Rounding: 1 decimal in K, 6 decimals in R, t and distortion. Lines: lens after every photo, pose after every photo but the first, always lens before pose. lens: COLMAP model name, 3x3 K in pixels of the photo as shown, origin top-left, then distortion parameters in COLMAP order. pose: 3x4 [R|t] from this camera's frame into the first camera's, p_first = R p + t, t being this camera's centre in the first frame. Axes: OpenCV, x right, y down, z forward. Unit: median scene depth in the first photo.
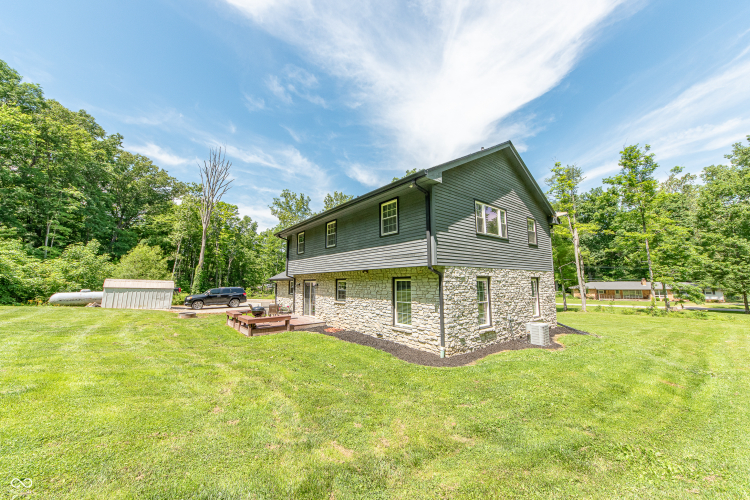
lens RADIAL K [[267.4, 0, 376.3], [0, 267.4, 252.2], [0, 0, 1]] dist [-0.039036, 0.008525]
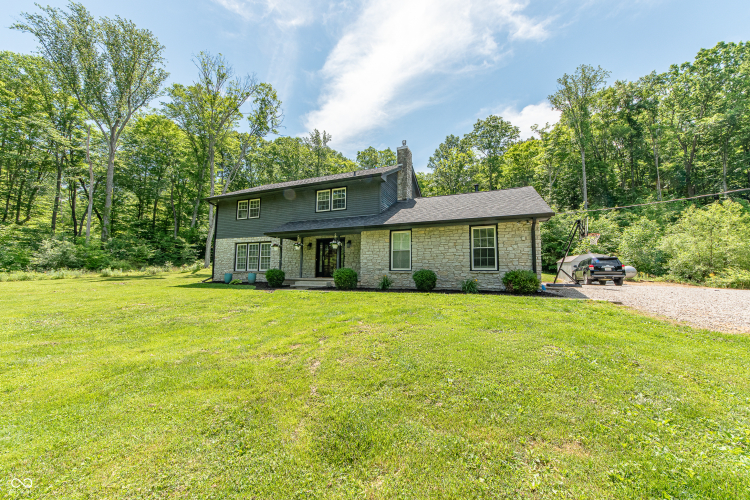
lens RADIAL K [[281.2, 0, 375.0], [0, 281.2, 250.0], [0, 0, 1]] dist [-0.003272, -0.000305]
pose [[-0.870918, -0.142026, -0.470458, 0.593158], [0.009499, 0.952283, -0.305068, 0.576506], [0.491337, -0.270157, -0.828011, 2.340317]]
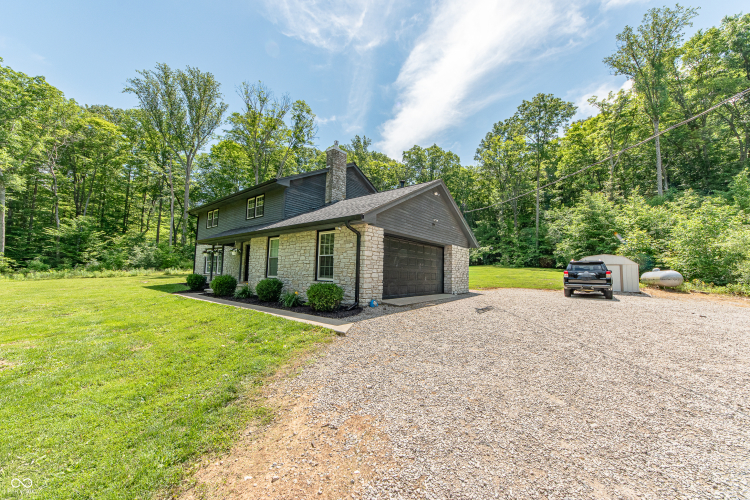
lens RADIAL K [[270.5, 0, 374.3], [0, 270.5, 251.6], [0, 0, 1]] dist [-0.000990, 0.000080]
pose [[-0.969000, -0.125798, -0.212637, 0.025383], [-0.061749, 0.956662, -0.284578, 0.514017], [0.239221, -0.262626, -0.934773, 2.494482]]
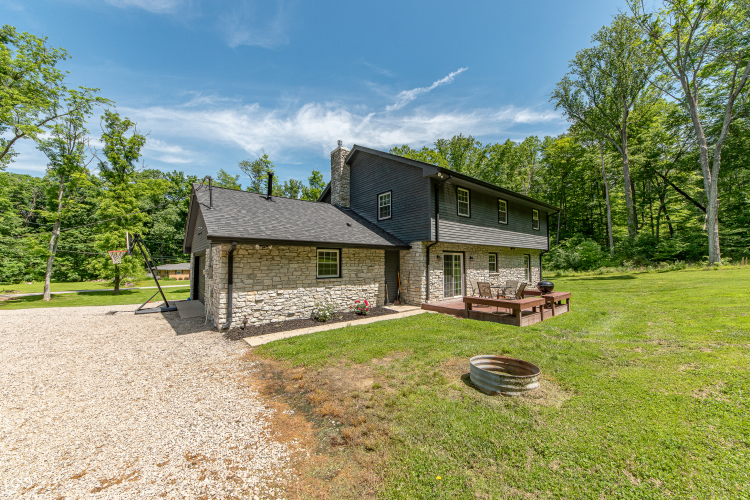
lens RADIAL K [[270.9, 0, 389.4], [0, 270.9, 247.5], [0, 0, 1]] dist [-0.002433, 0.003937]
pose [[-0.029773, -0.034046, 0.998977, -1.052323], [-0.196724, 0.980072, 0.027539, 0.118058], [-0.980007, -0.195703, -0.035878, 1.276480]]
